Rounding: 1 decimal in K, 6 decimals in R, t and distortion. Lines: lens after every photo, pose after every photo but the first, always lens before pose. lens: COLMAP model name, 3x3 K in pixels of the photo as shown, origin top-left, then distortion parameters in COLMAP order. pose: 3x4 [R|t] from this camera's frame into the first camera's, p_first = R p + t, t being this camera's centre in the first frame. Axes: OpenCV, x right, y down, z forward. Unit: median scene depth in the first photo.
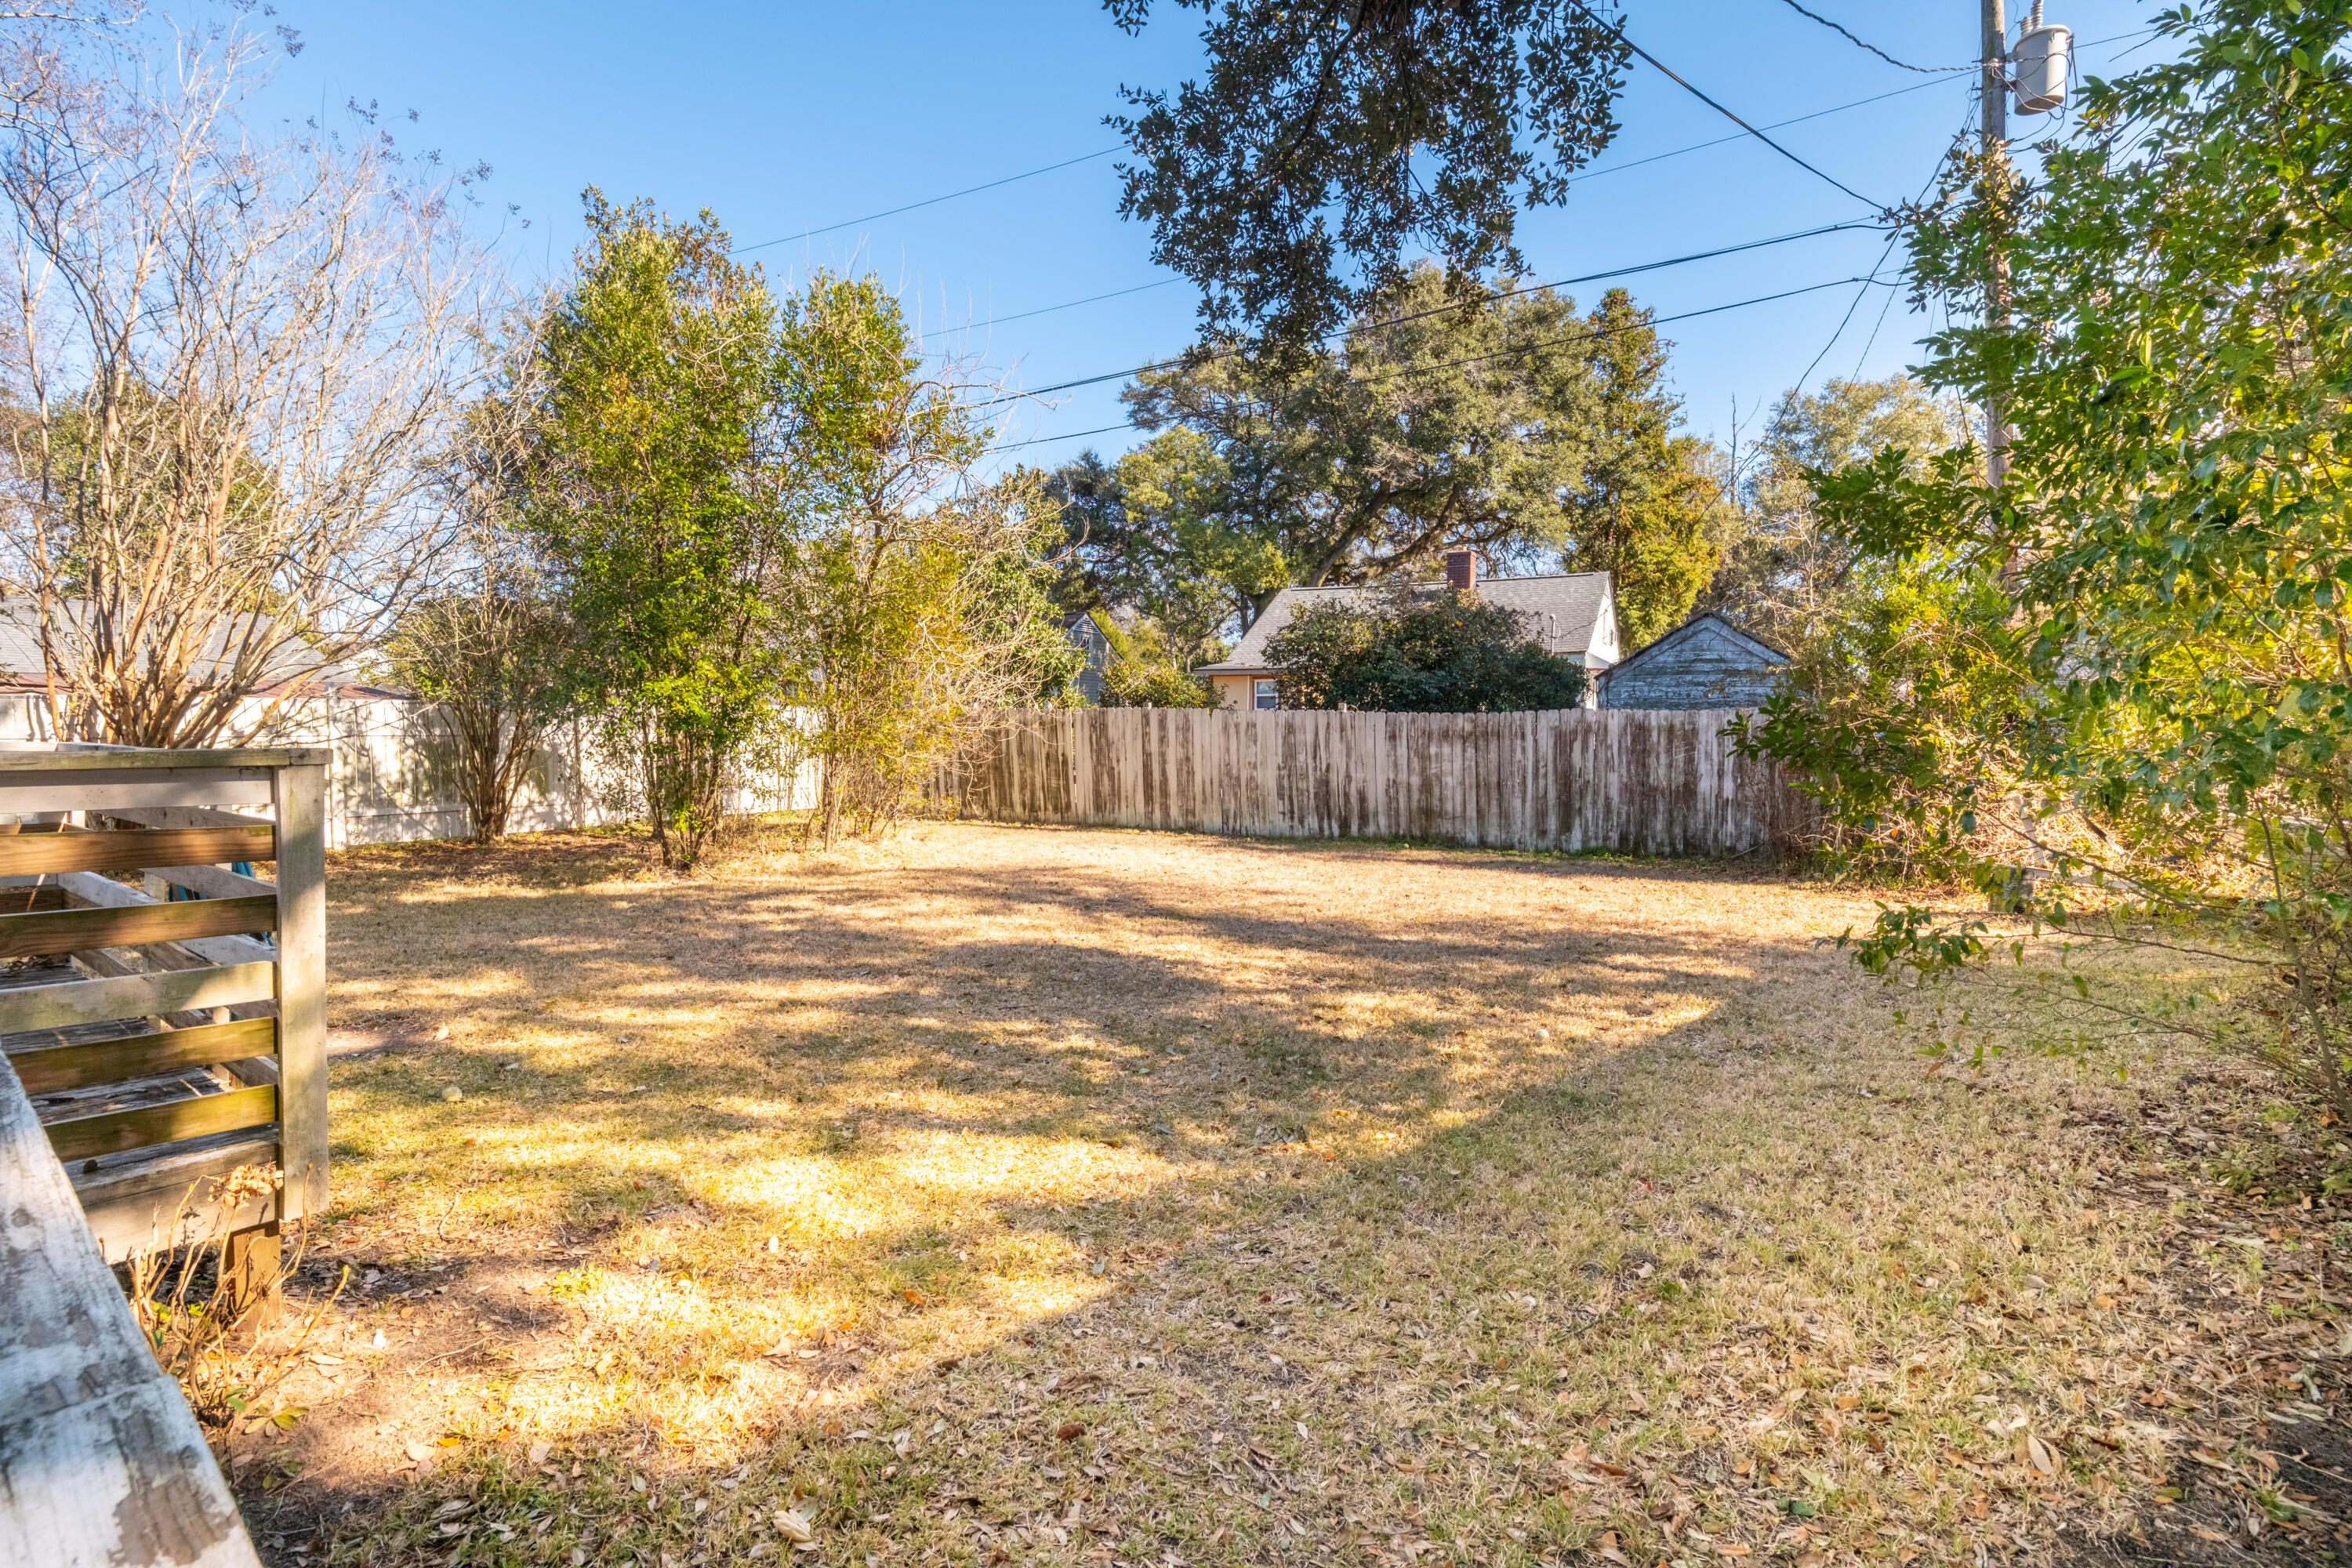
lens RADIAL K [[1185.2, 0, 1176.0], [0, 1185.2, 784.0], [0, 0, 1]] dist [0.034143, 0.000026]
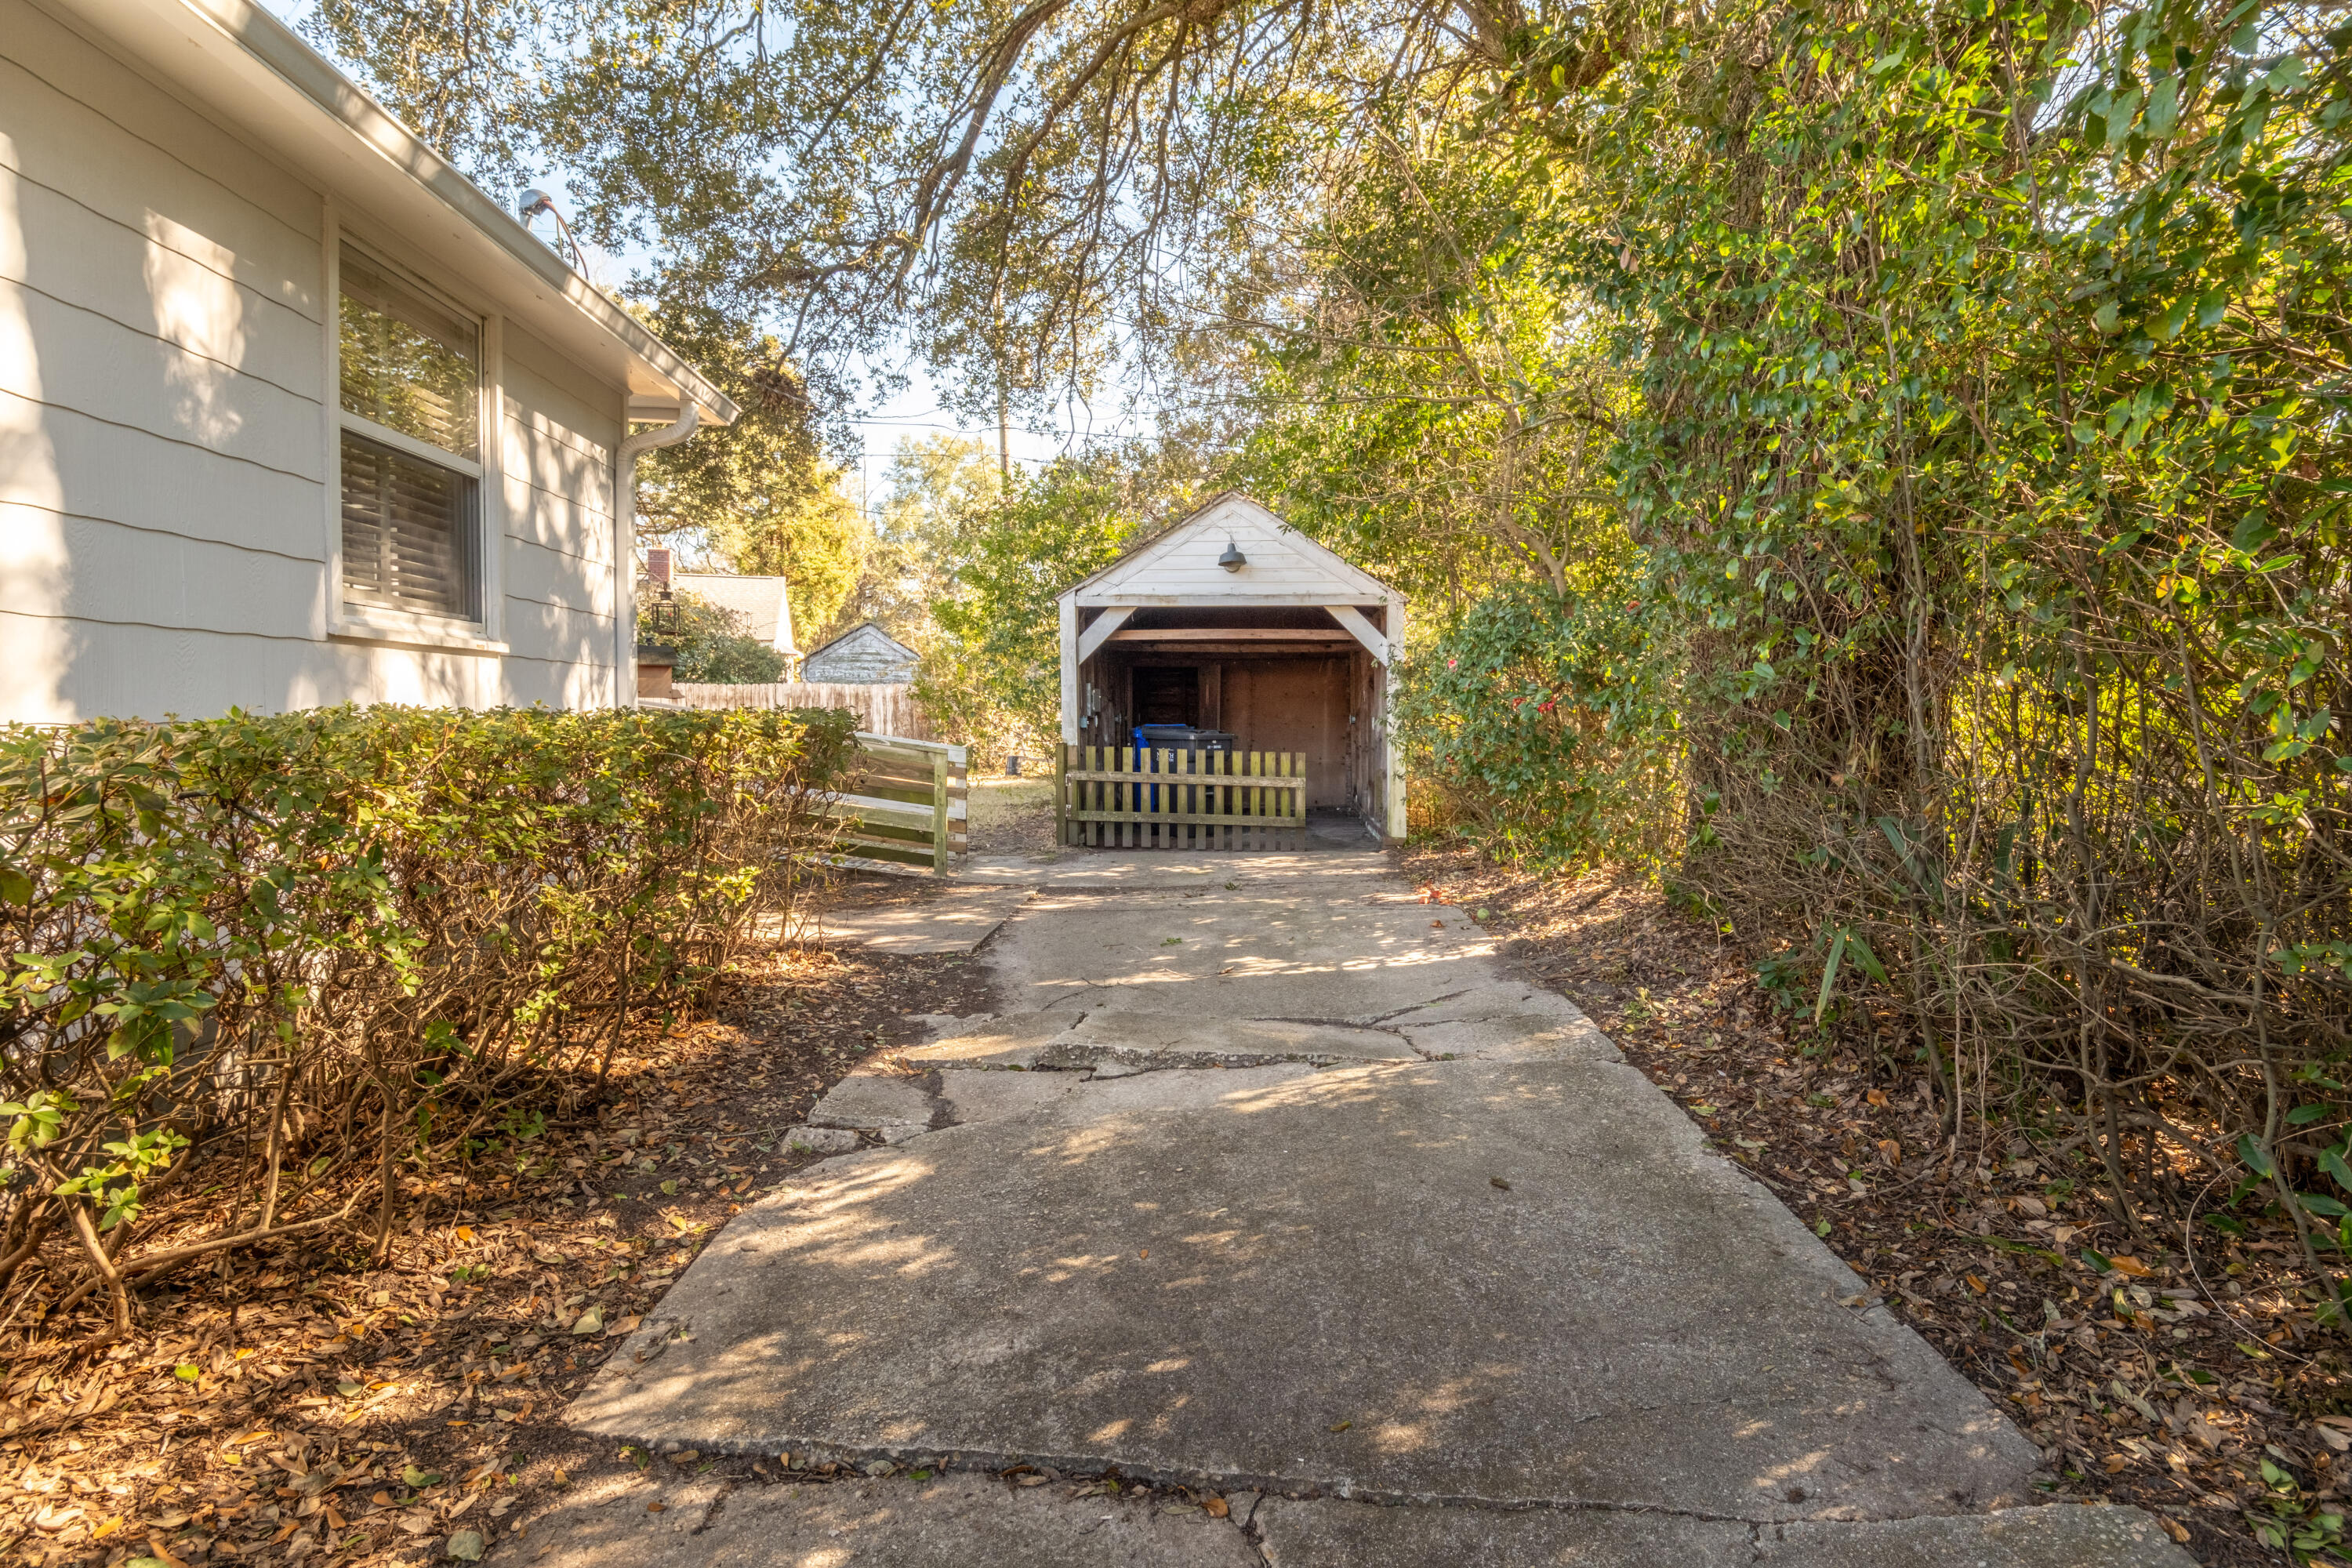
lens RADIAL K [[1185.2, 0, 1176.0], [0, 1185.2, 784.0], [0, 0, 1]] dist [0.034143, 0.000026]
pose [[0.770548, -0.038728, 0.636204, -0.104670], [0.026934, 0.999239, 0.028207, 0.014515], [-0.636812, -0.004599, 0.771005, -0.196646]]
